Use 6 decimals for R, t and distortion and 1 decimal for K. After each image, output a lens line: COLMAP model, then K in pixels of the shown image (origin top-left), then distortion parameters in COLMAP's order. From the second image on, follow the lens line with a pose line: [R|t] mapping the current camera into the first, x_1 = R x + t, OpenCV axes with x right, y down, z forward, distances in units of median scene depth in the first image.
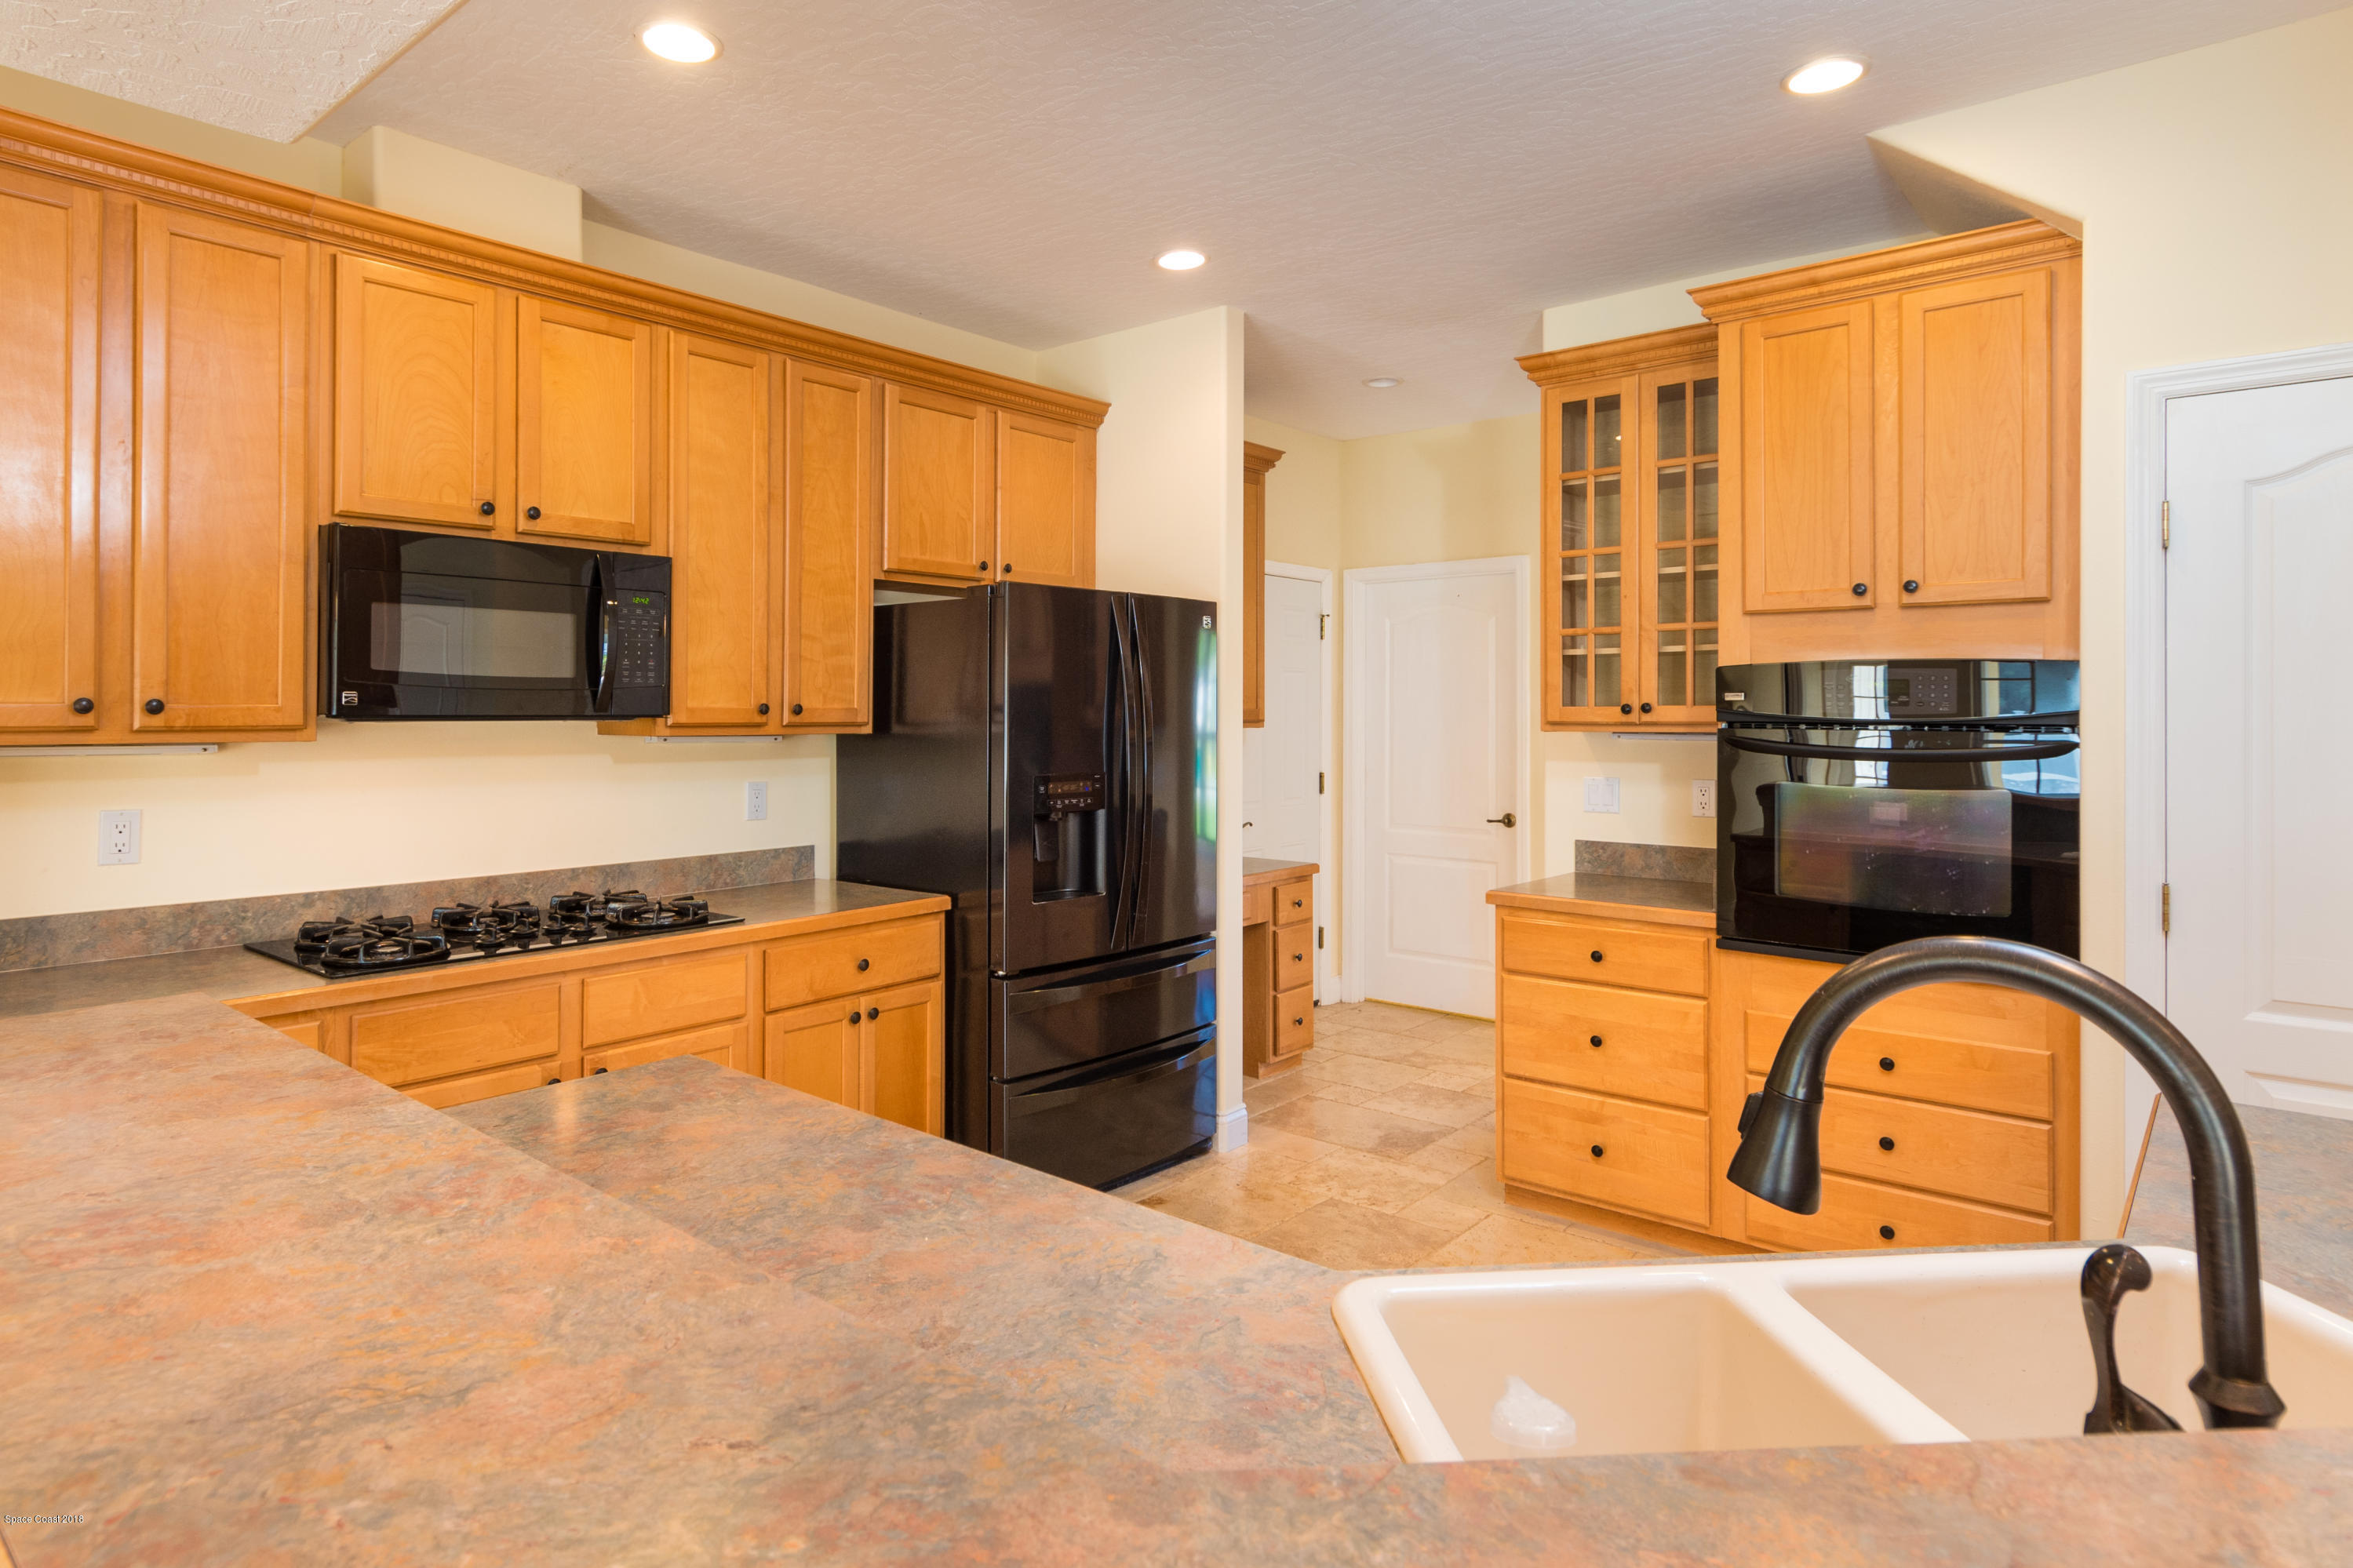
lens RADIAL K [[1260.9, 0, 1145.2], [0, 1260.9, 698.8], [0, 0, 1]] dist [0.002632, -0.001220]
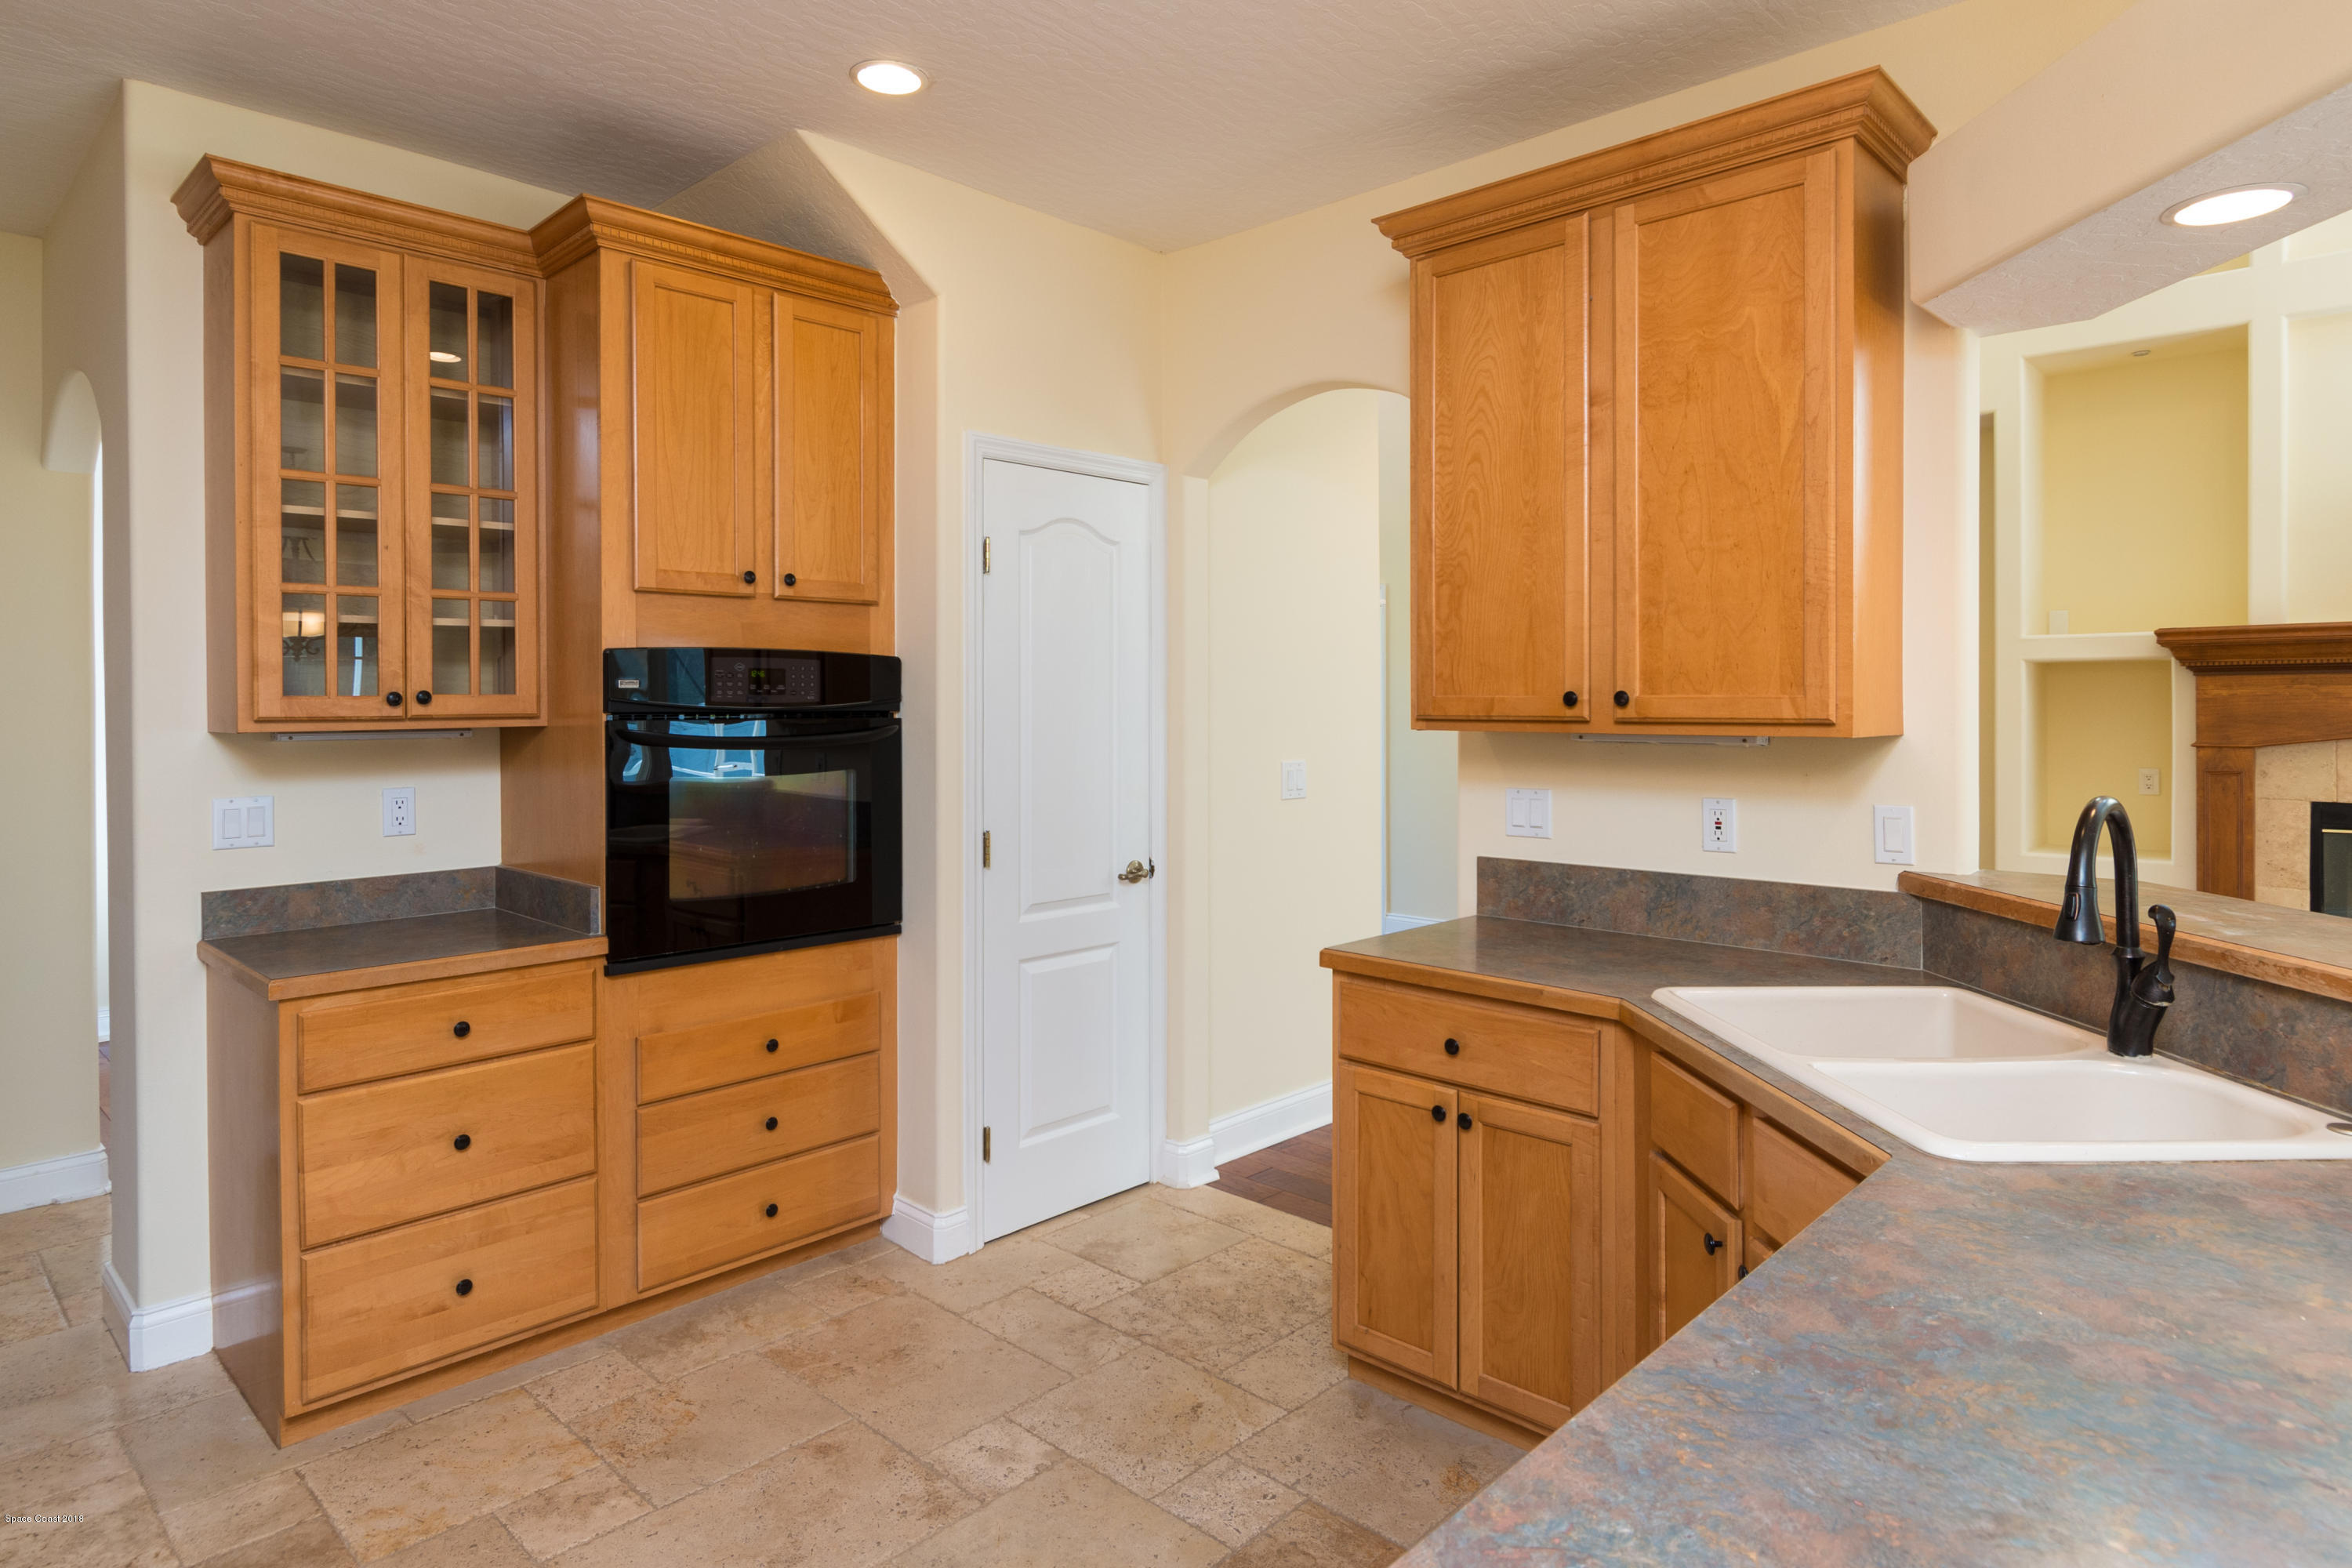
lens RADIAL K [[1260.5, 0, 1235.1], [0, 1260.5, 700.0], [0, 0, 1]] dist [0.002632, -0.001220]
pose [[0.083683, -0.006198, 0.996473, -0.326711], [-0.005375, 0.999963, 0.006672, 0.001136], [-0.996478, -0.005915, 0.083646, 0.447383]]
